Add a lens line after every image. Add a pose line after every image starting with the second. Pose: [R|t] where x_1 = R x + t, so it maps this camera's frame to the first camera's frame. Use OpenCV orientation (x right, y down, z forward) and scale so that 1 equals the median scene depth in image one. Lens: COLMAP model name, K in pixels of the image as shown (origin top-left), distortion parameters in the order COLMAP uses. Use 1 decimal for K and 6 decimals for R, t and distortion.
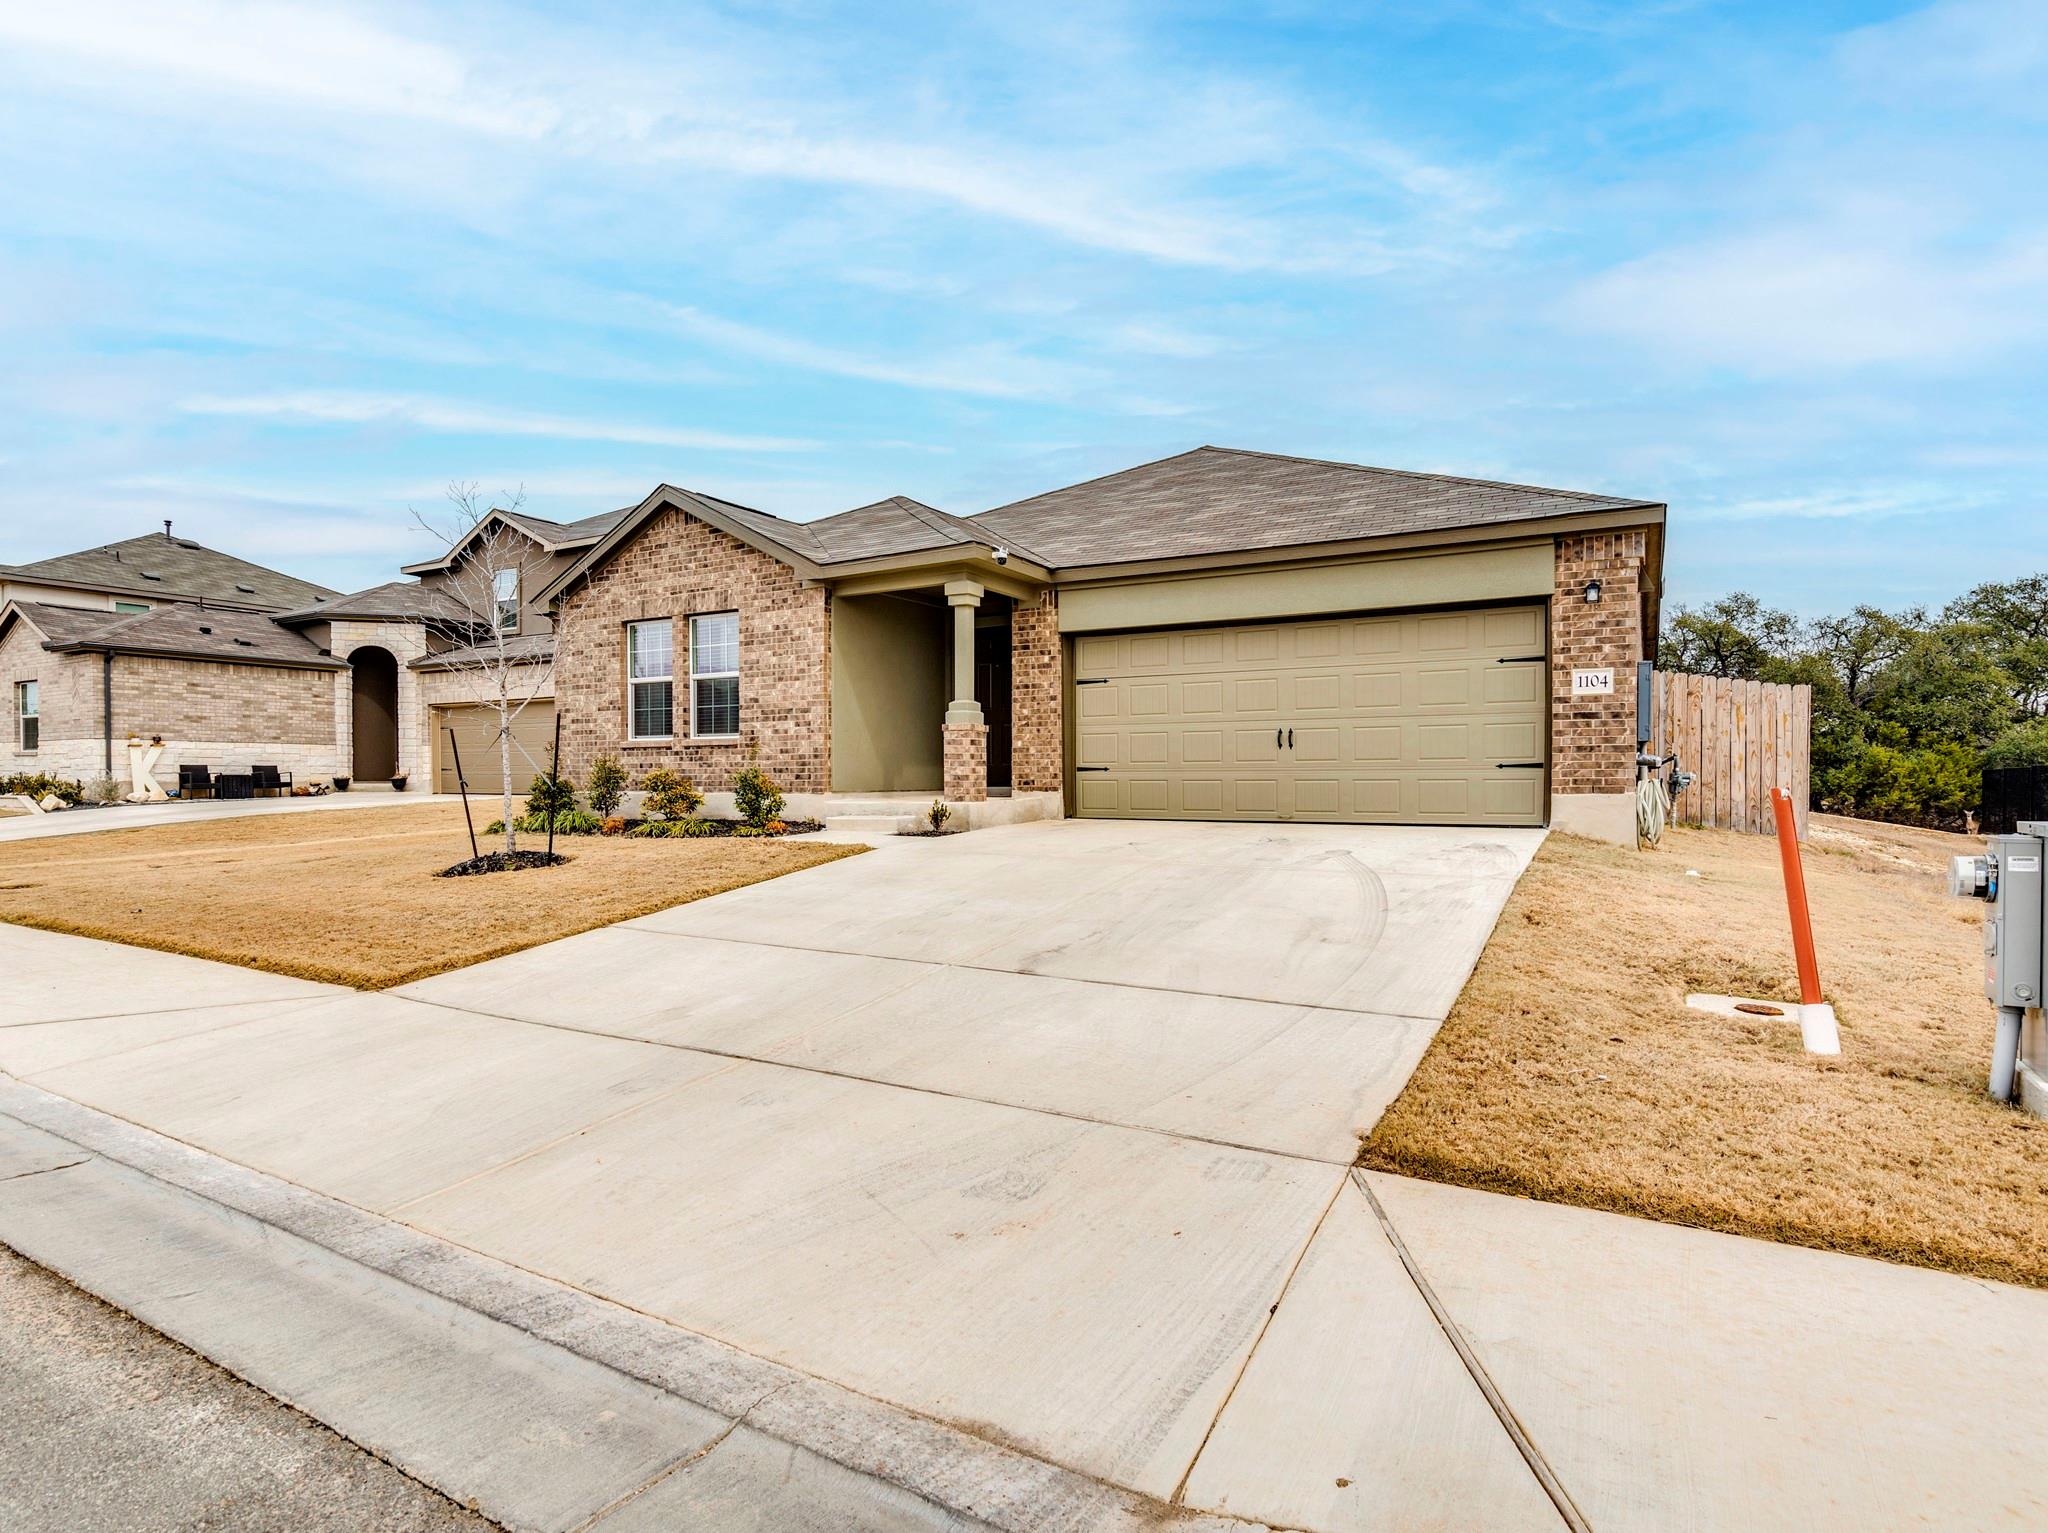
lens RADIAL K [[975.3, 0, 1052.9], [0, 975.3, 749.5], [0, 0, 1]] dist [-0.005384, 0.004846]
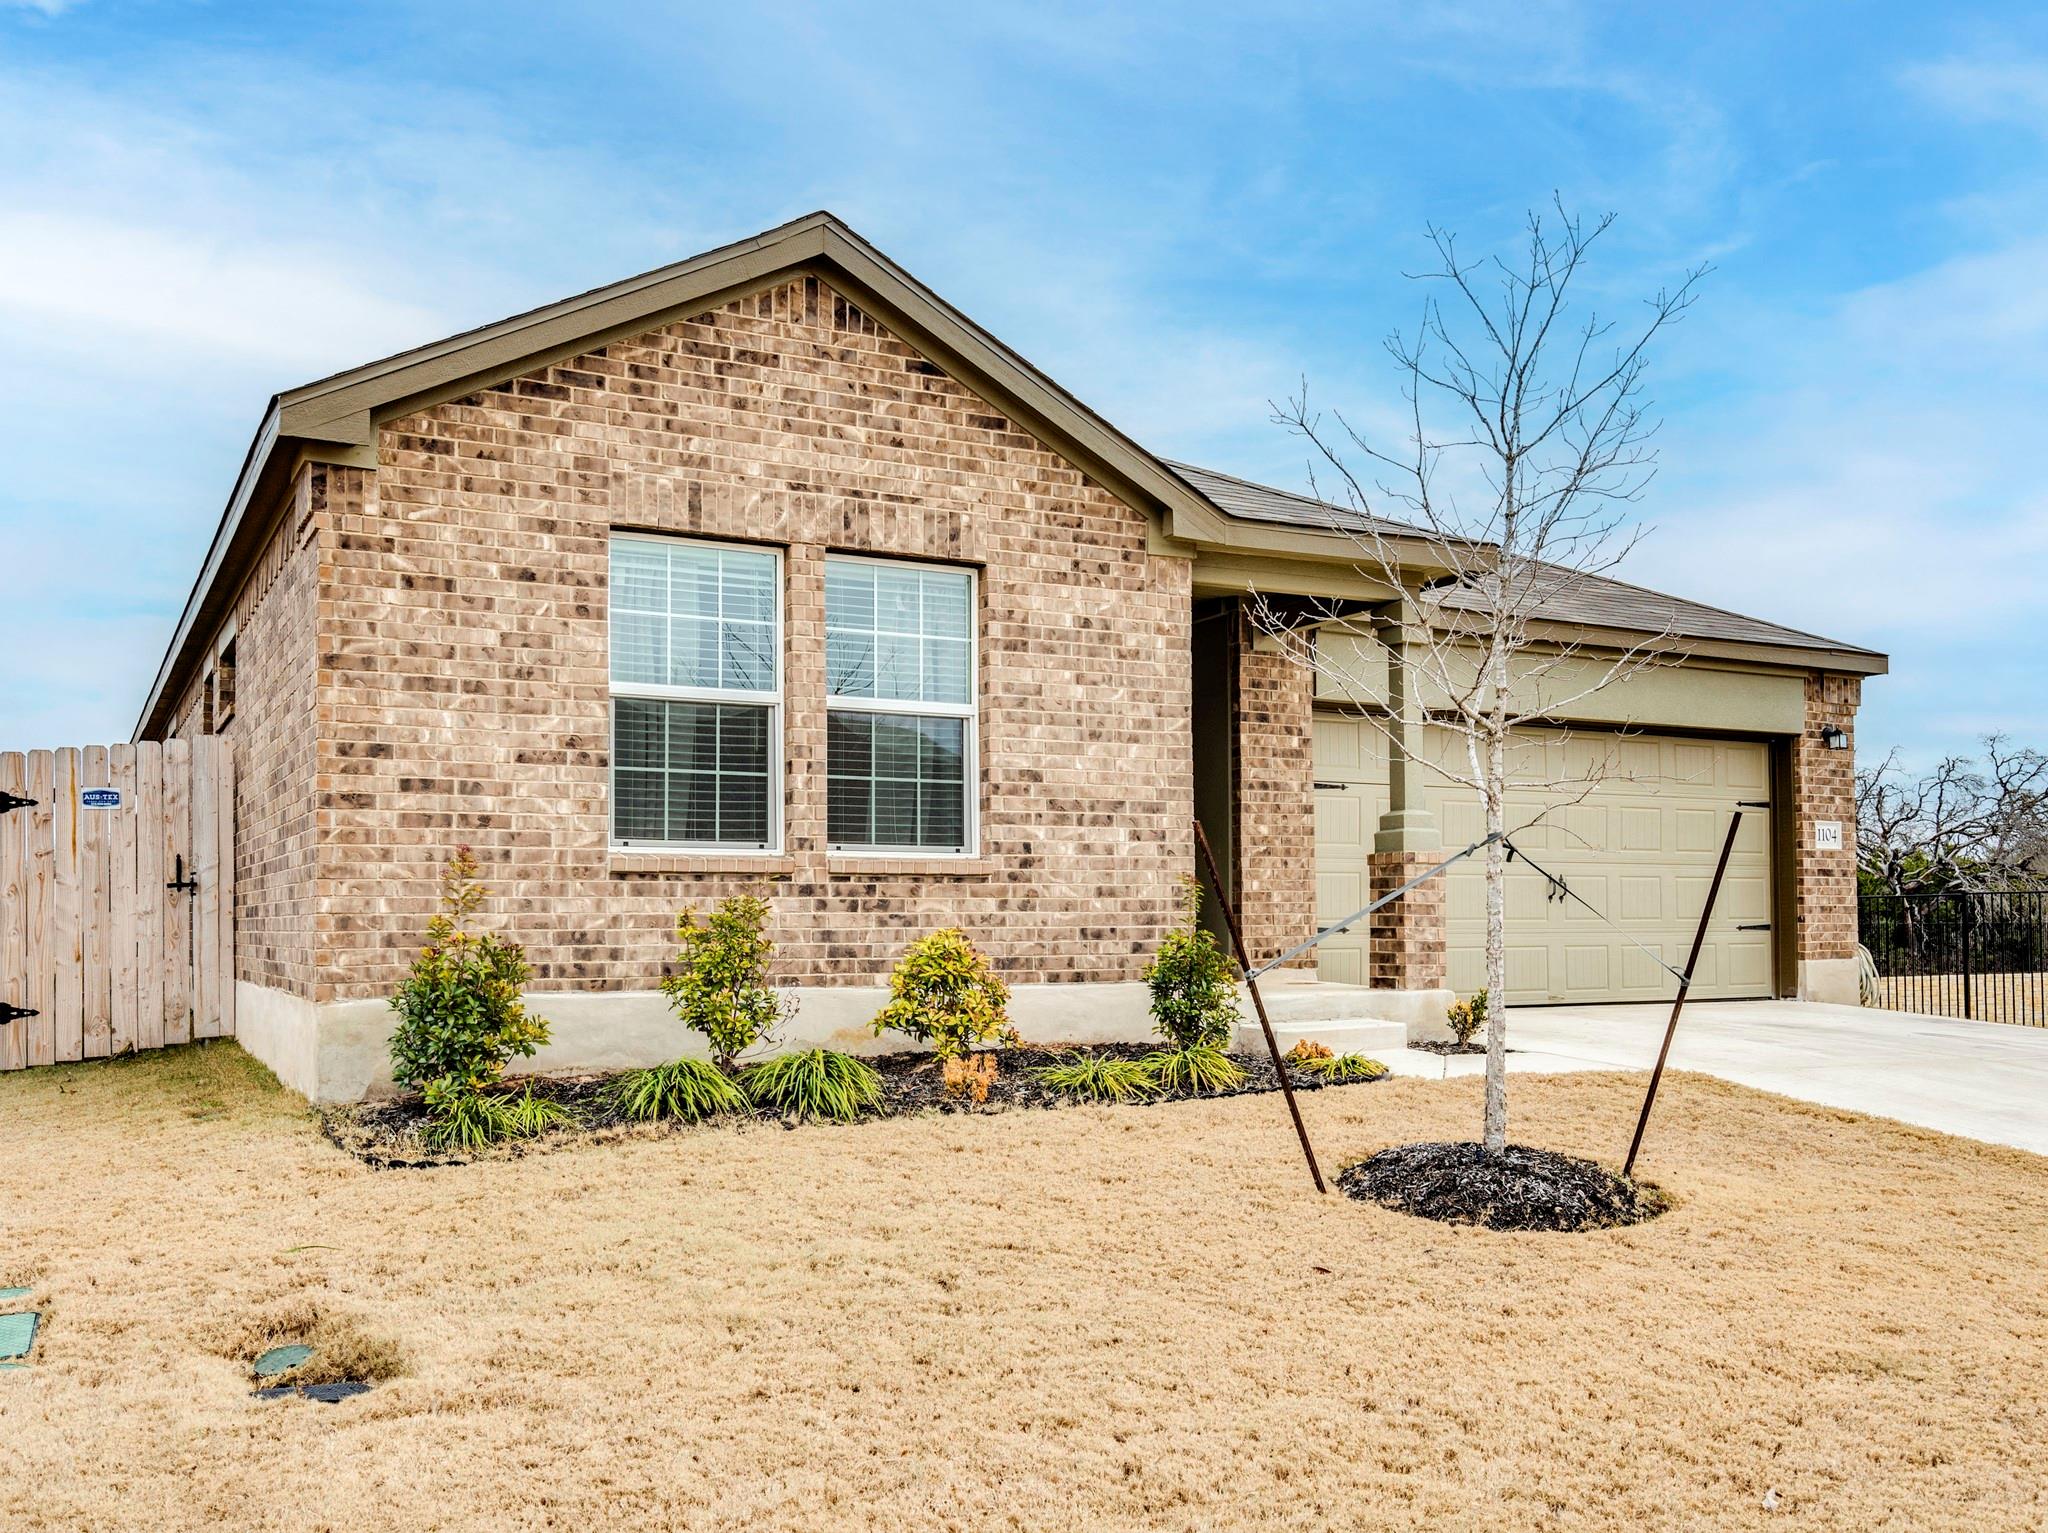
lens RADIAL K [[1606.9, 0, 982.5], [0, 1606.9, 853.3], [0, 0, 1]] dist [0.011377, -0.001000]
pose [[0.610400, 0.037193, 0.791220, -0.887271], [-0.021097, 0.999306, -0.030699, 0.007703], [-0.791813, 0.002046, 0.610761, 0.560719]]
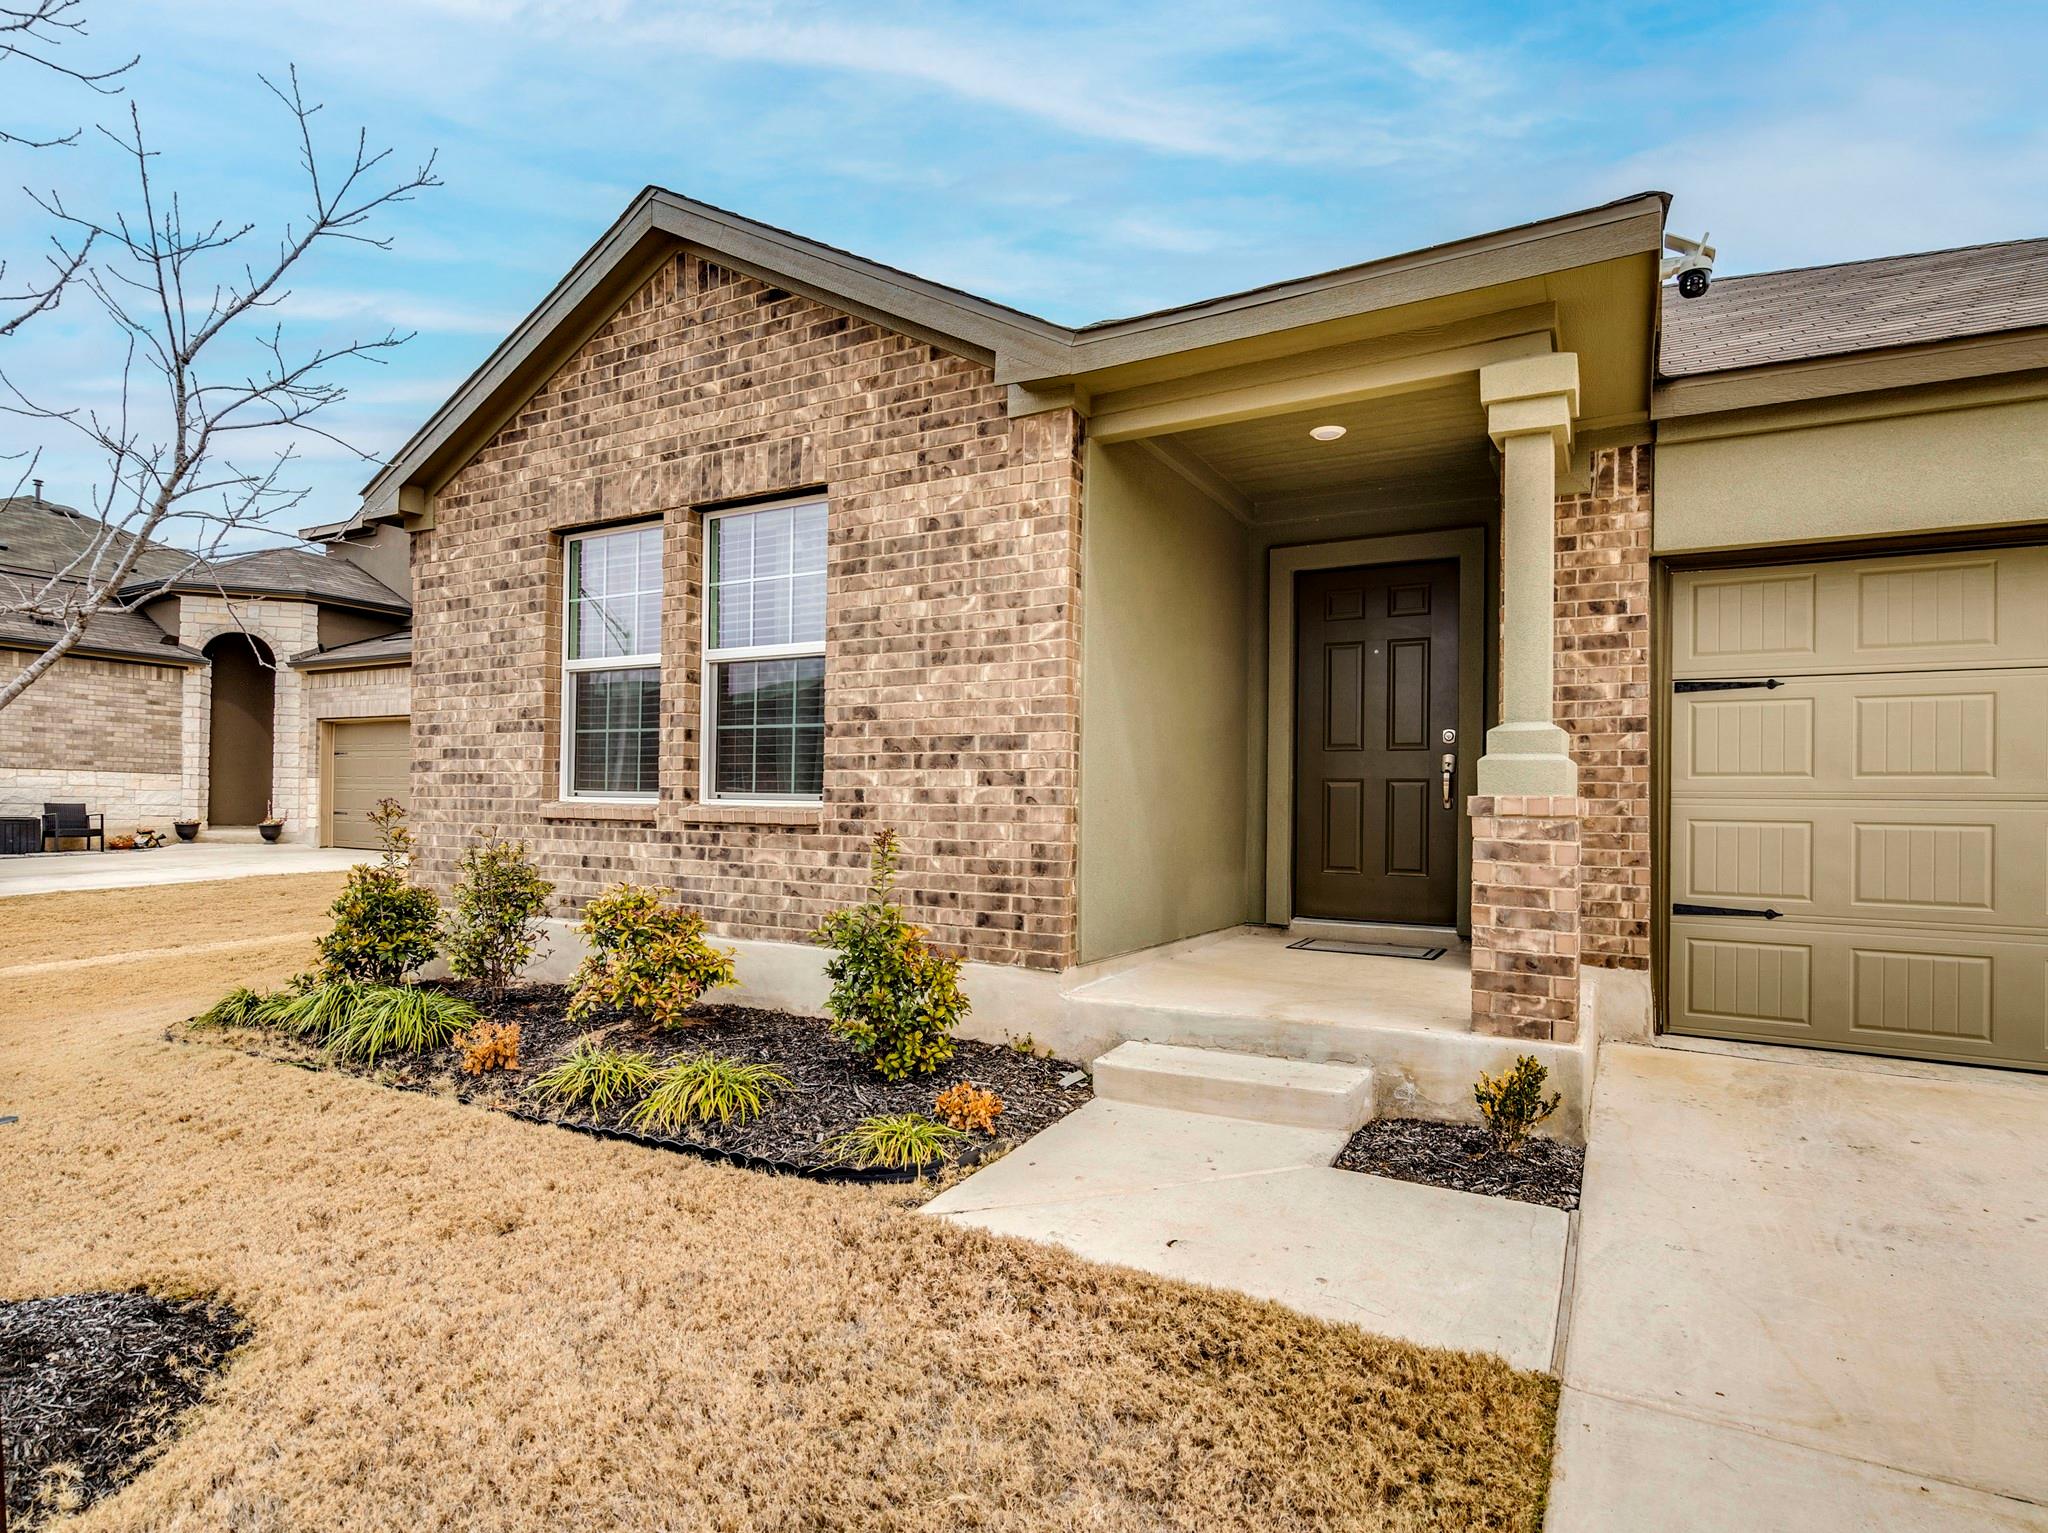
lens RADIAL K [[1059.8, 0, 1014.9], [0, 1059.8, 792.2], [0, 0, 1]] dist [-0.005836, 0.001604]
pose [[0.998444, 0.025478, -0.049599, -0.221385], [-0.025225, 0.999665, 0.005728, -0.022500], [0.049728, -0.004468, 0.998753, 0.570437]]
